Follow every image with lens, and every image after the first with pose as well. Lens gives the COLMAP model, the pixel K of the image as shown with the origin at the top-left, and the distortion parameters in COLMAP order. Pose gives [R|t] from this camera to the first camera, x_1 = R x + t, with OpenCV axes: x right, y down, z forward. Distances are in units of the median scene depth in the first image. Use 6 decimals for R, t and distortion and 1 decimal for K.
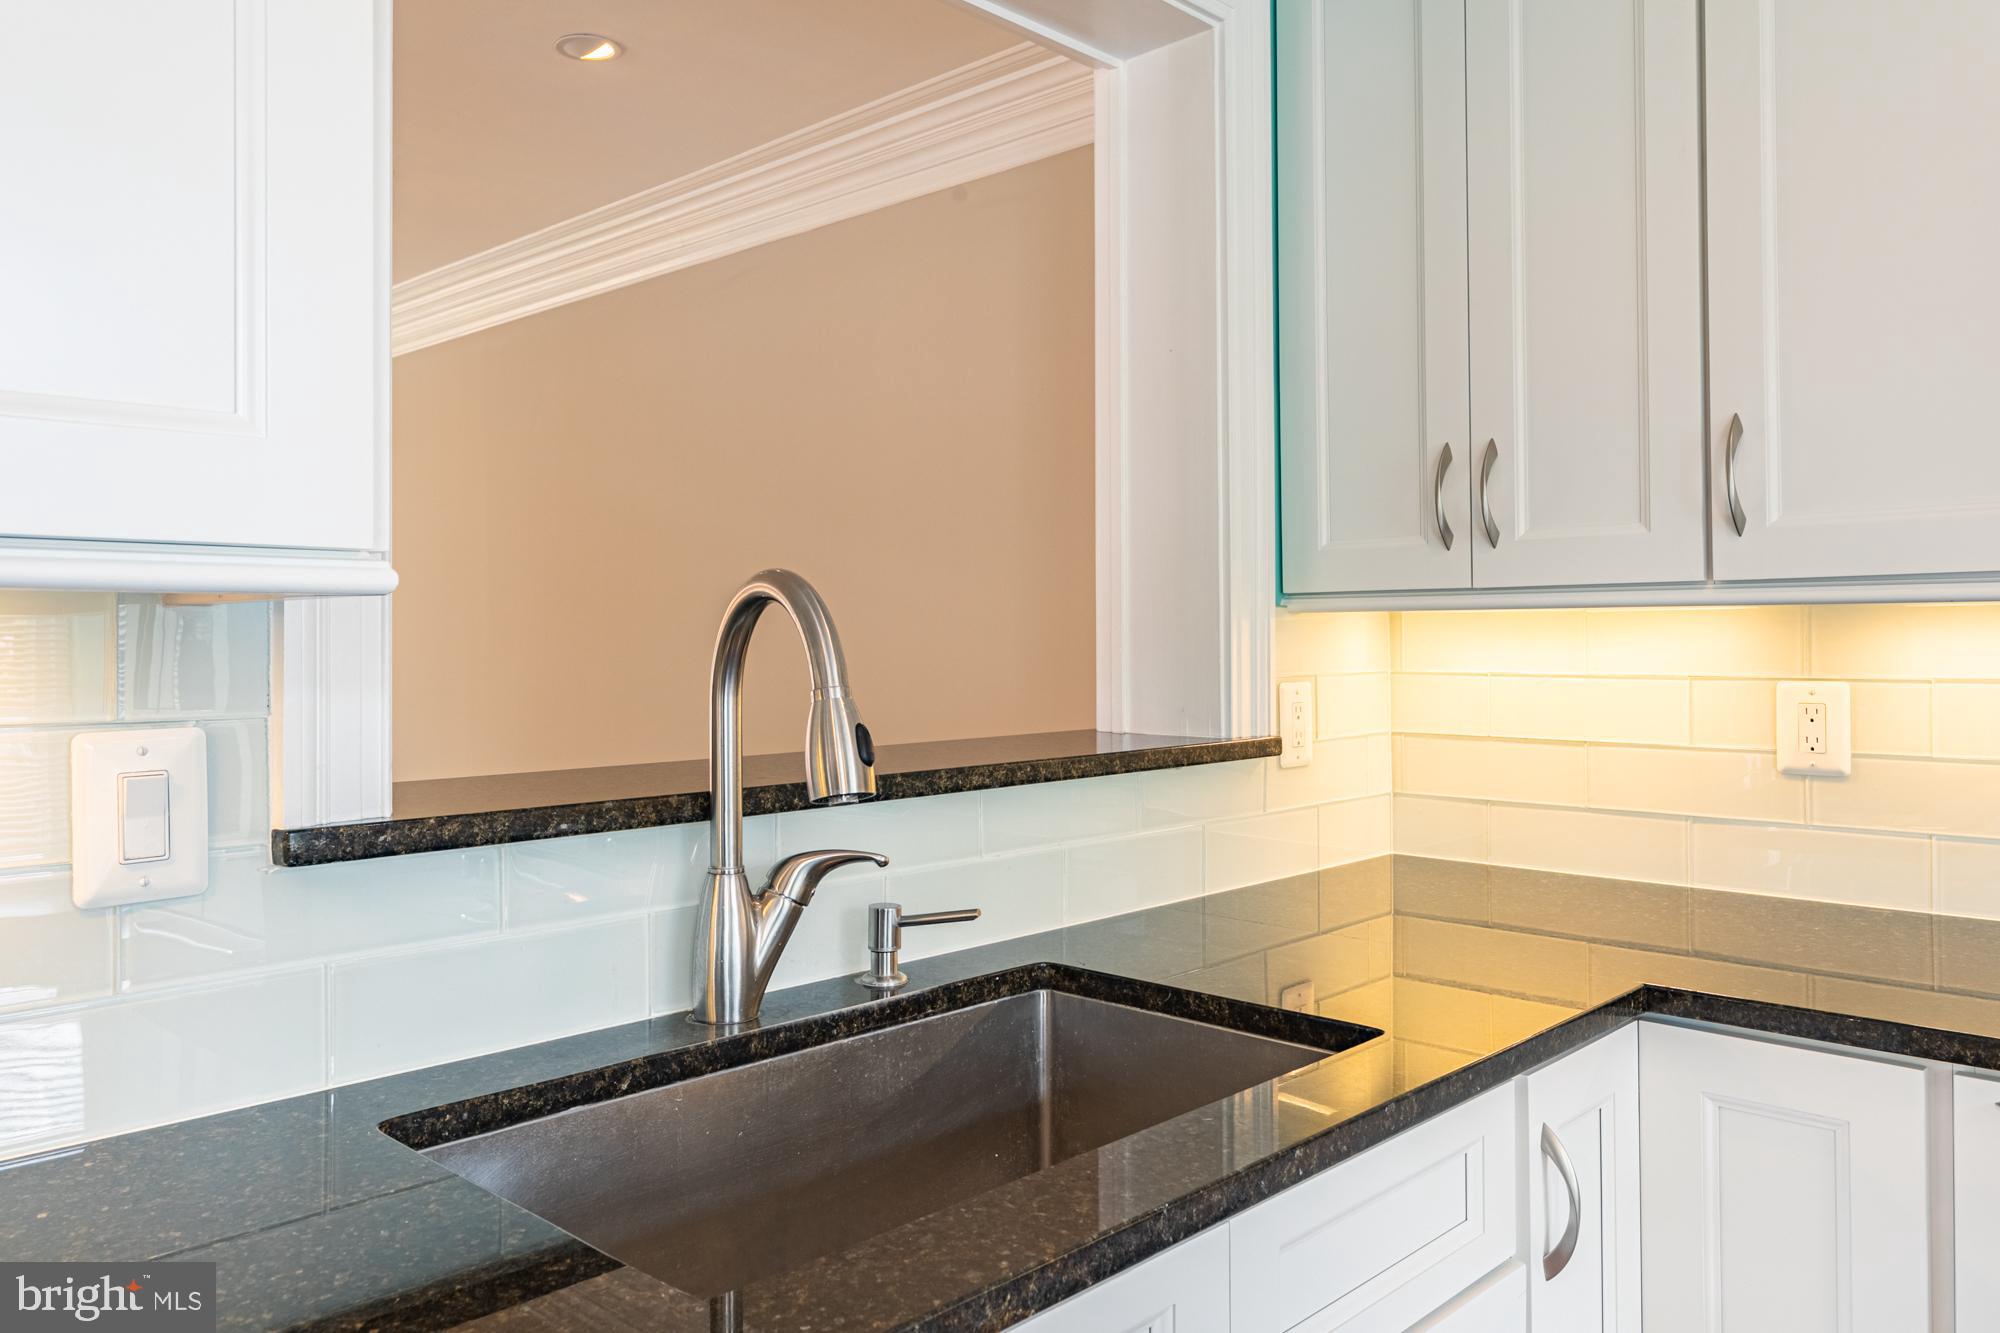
lens RADIAL K [[1467.4, 0, 1012.5], [0, 1467.4, 619.7], [0, 0, 1]] dist [0.013757, 0.009052]
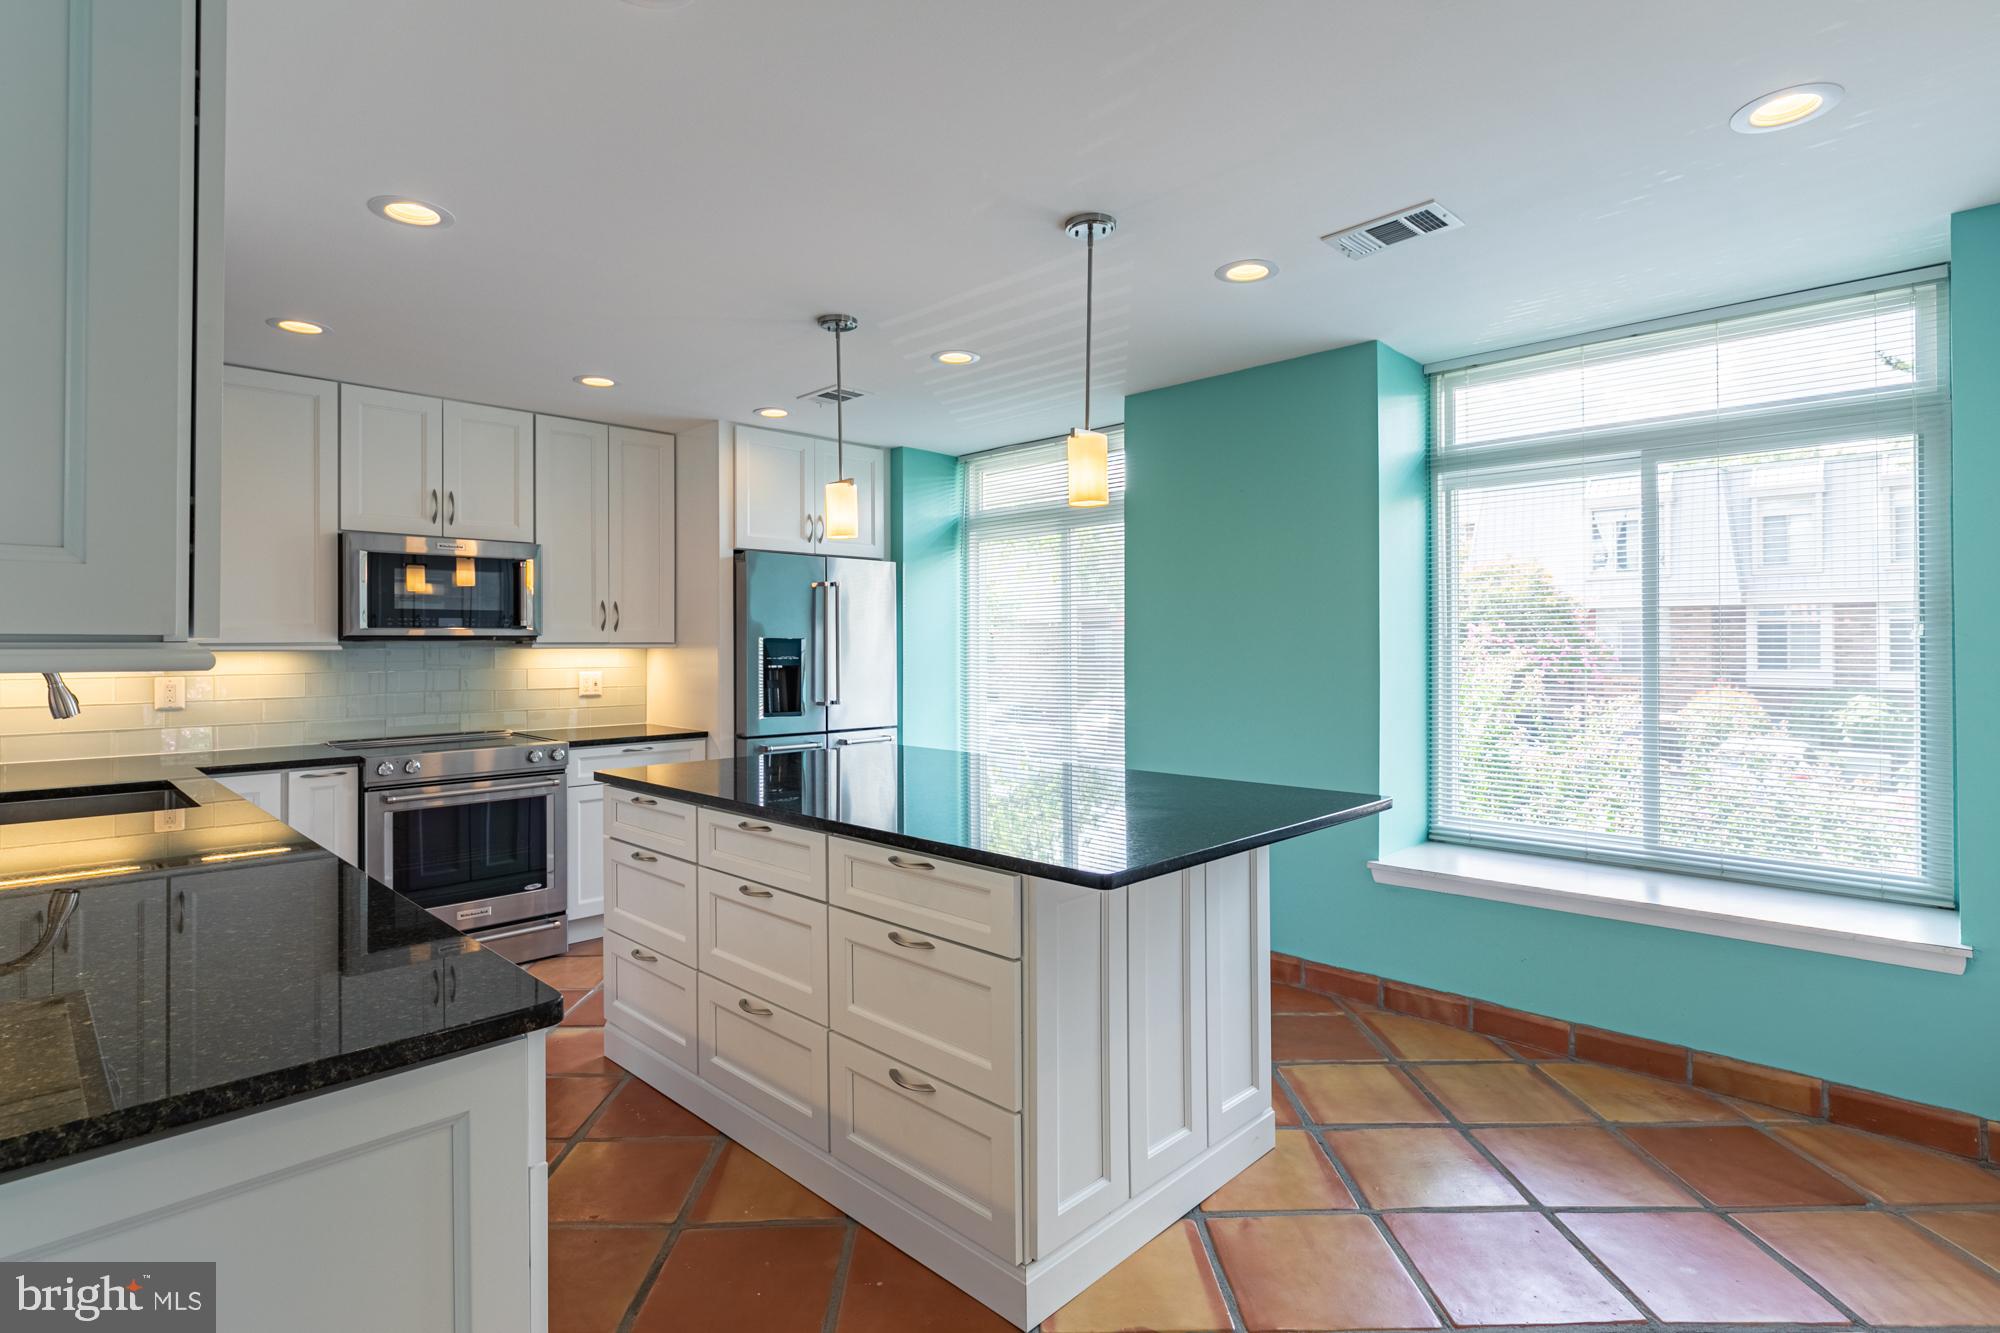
lens RADIAL K [[1007.6, 0, 1009.1], [0, 1007.6, 635.5], [0, 0, 1]] dist [-0.000179, 0.000197]
pose [[0.022124, 0.011467, 0.999689, -1.533754], [-0.009647, 0.999890, -0.011256, -0.036349], [-0.999709, -0.009395, 0.022232, -0.749534]]
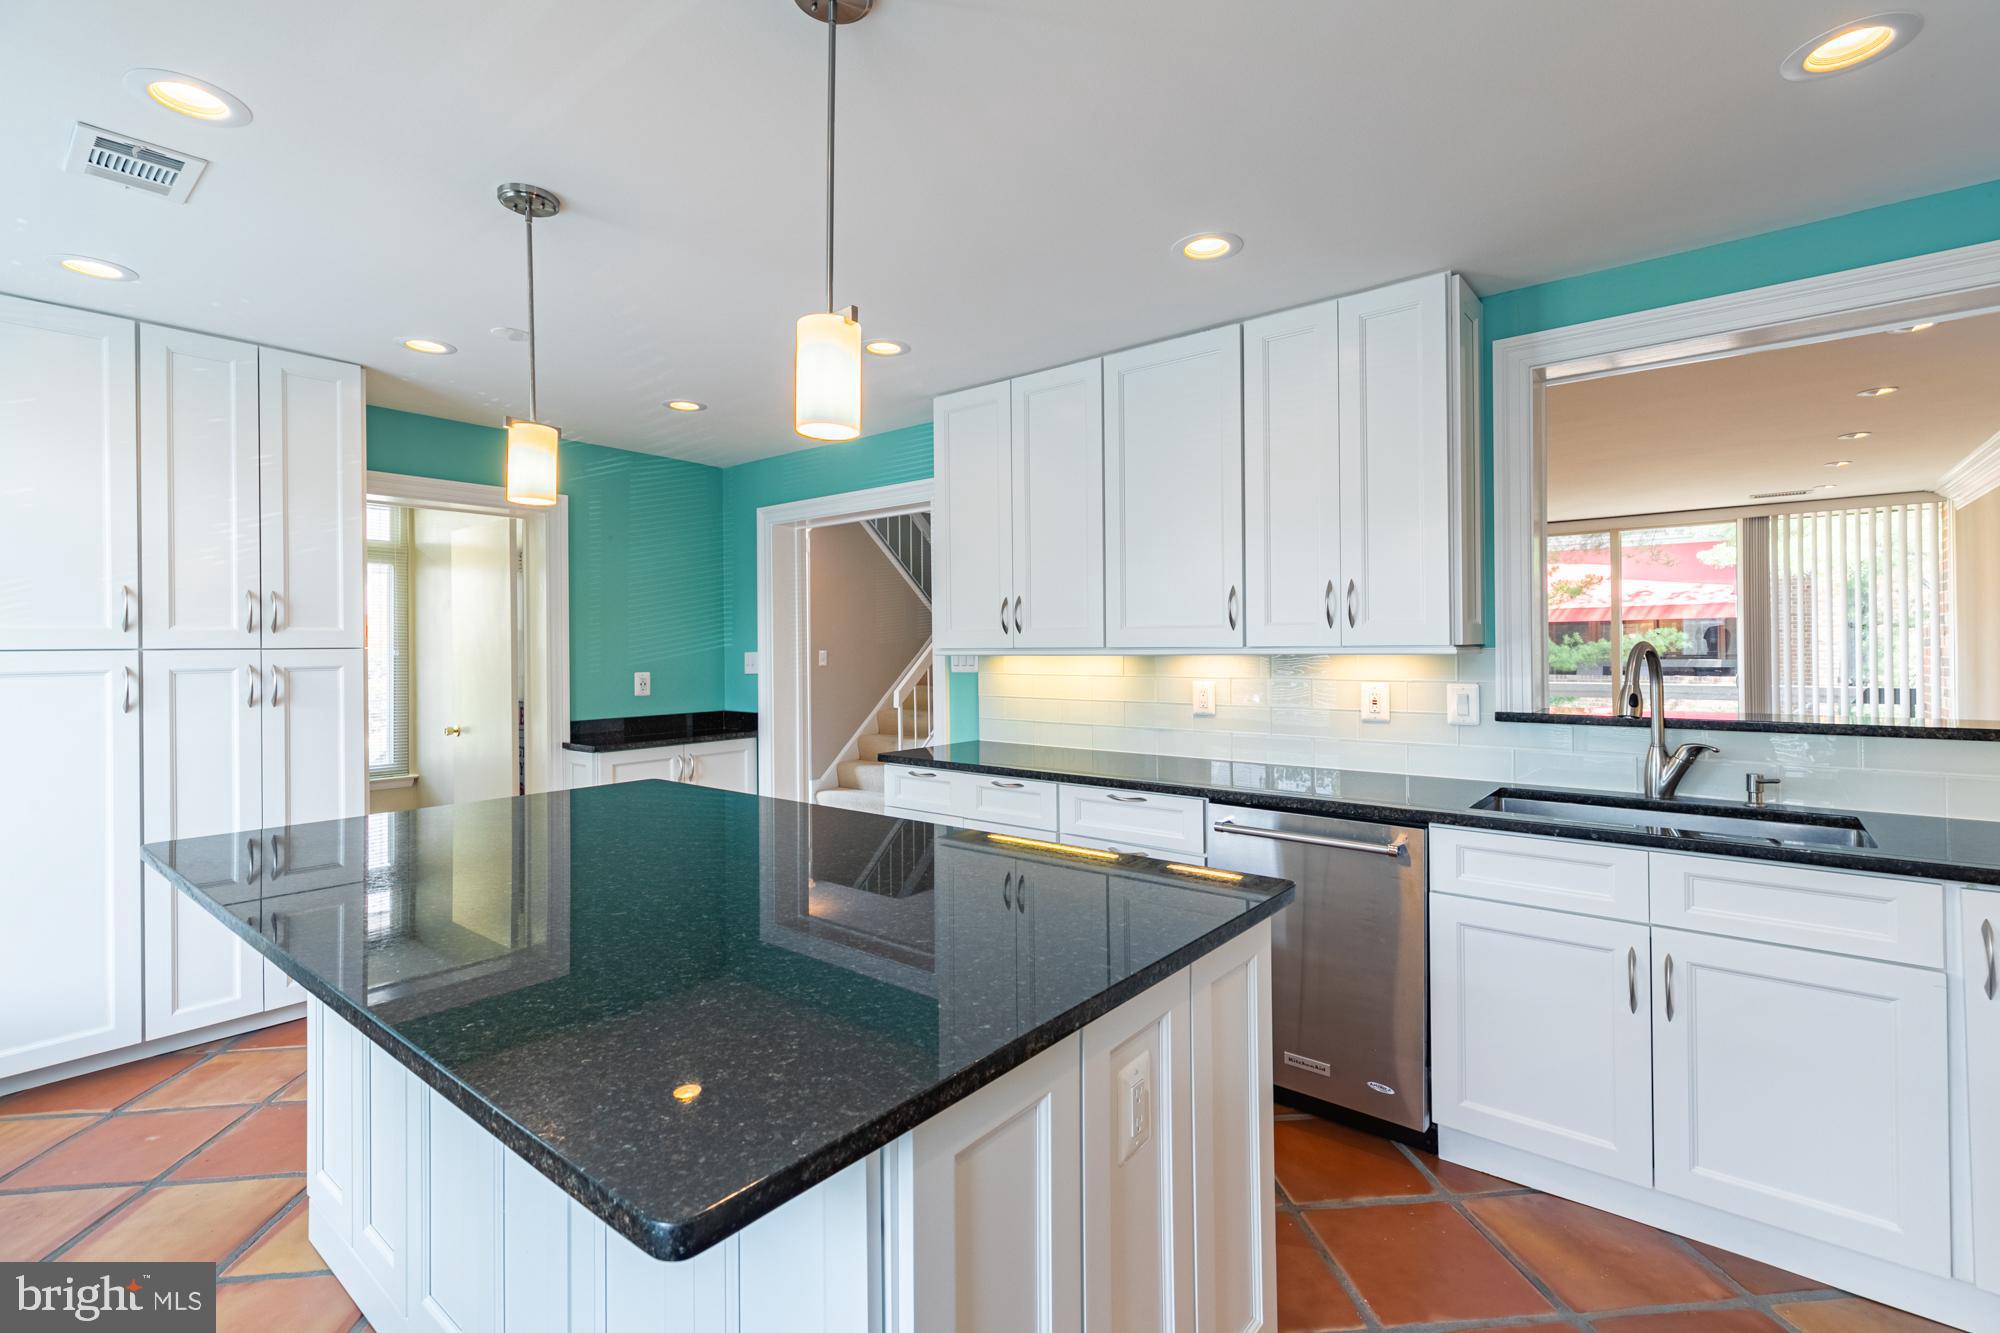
lens RADIAL K [[898.6, 0, 994.3], [0, 898.6, 638.4], [0, 0, 1]] dist [0.000048, 0.000170]
pose [[0.076445, -0.005313, -0.997060, 1.123900], [0.020140, 0.999790, -0.003783, -0.042874], [0.996870, -0.019792, 0.076536, -0.311975]]
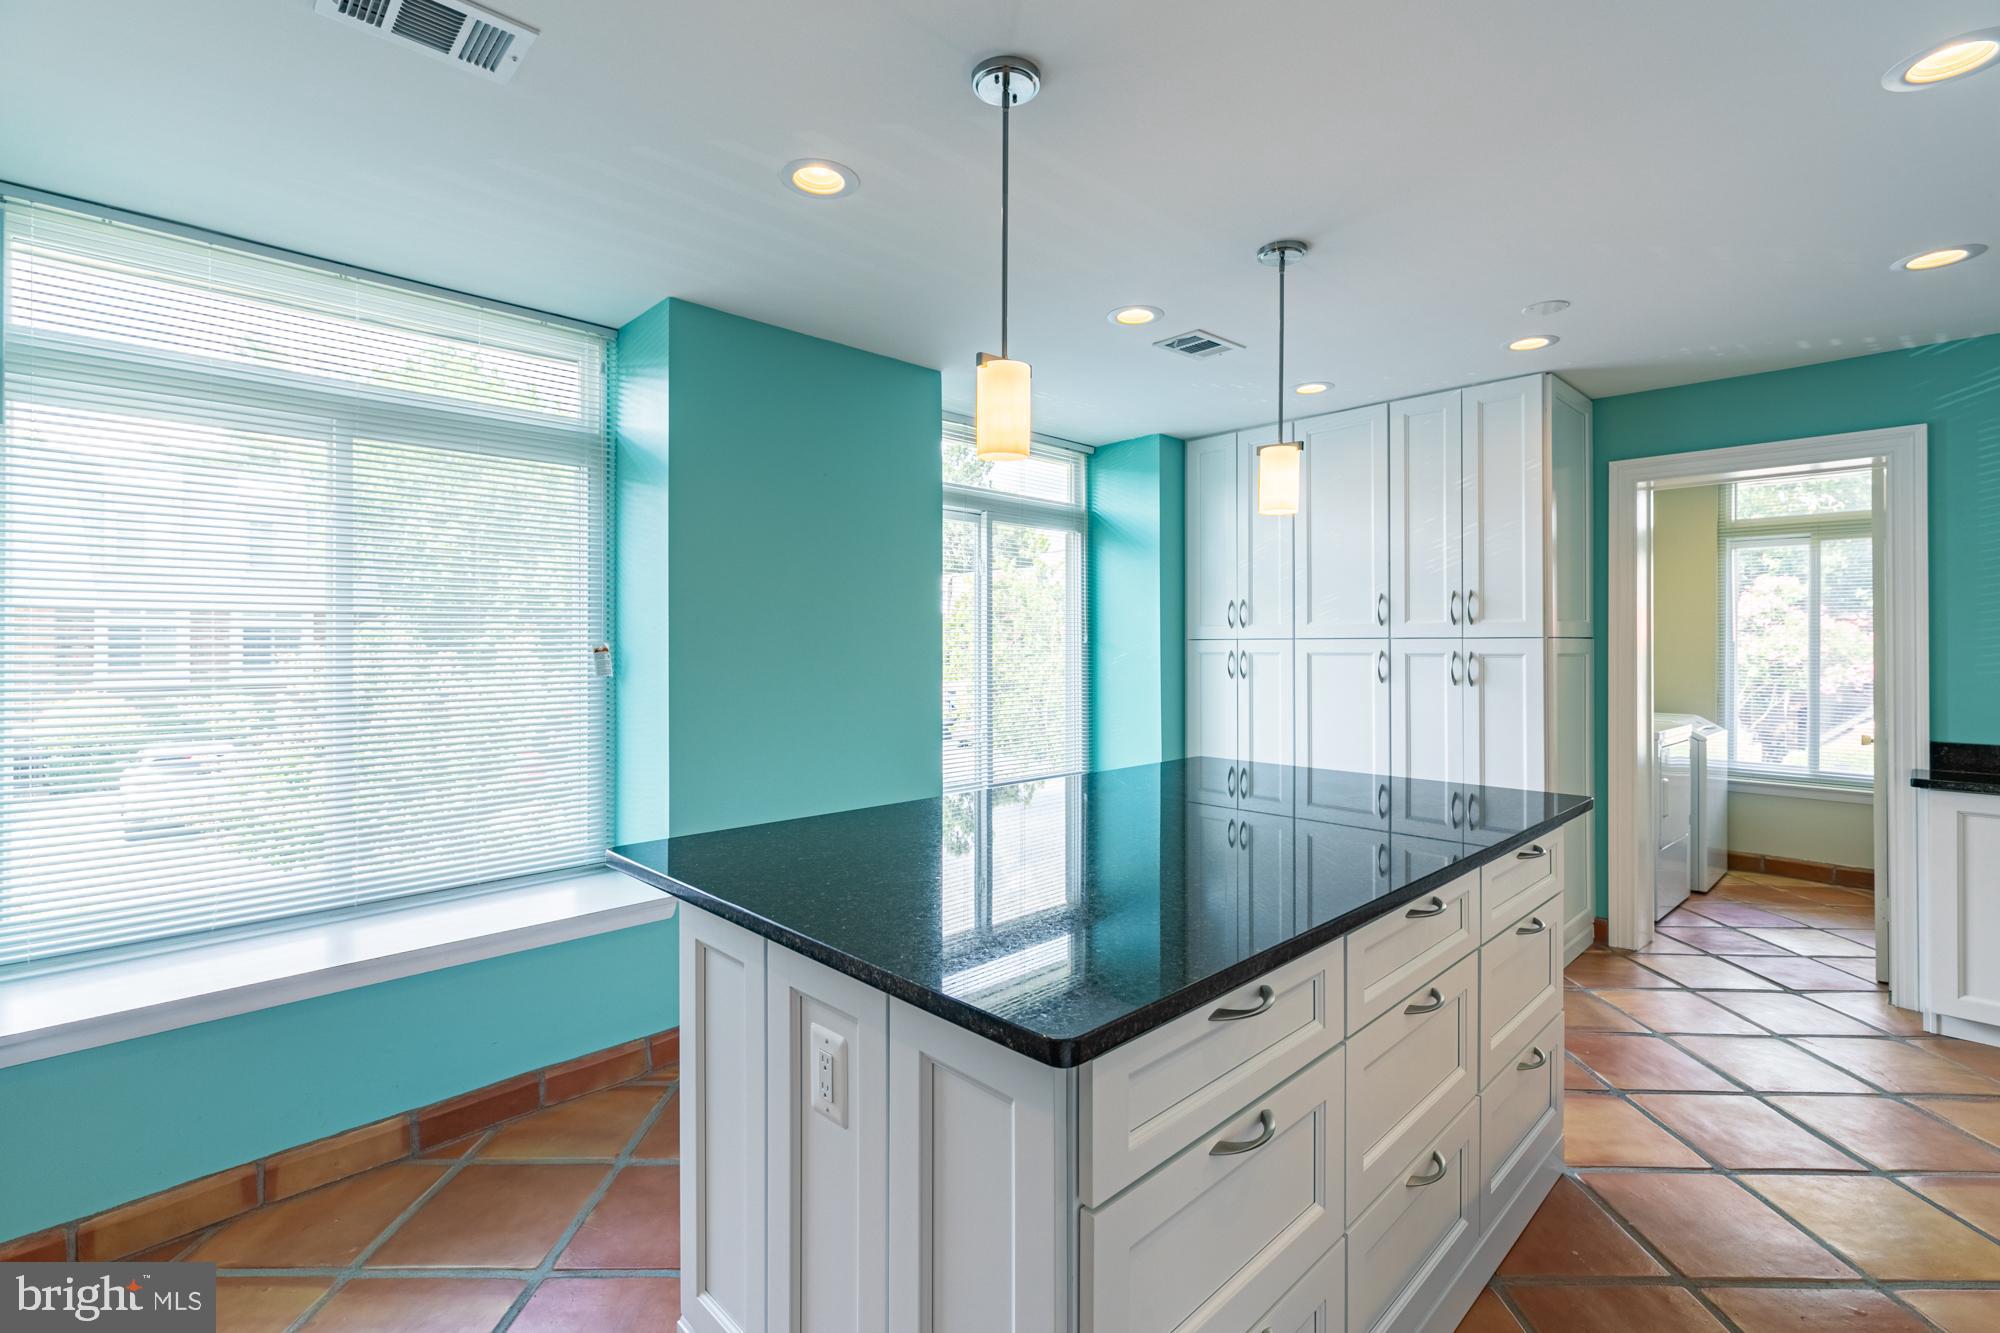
lens RADIAL K [[898.6, 0, 1001.6], [0, 898.6, 649.8], [0, 0, 1]] dist [0.000048, 0.000170]
pose [[-0.998887, 0.003958, 0.047006, 0.283429], [0.003856, 0.999990, -0.002272, -0.029716], [-0.047015, -0.002089, -0.998892, 0.553036]]
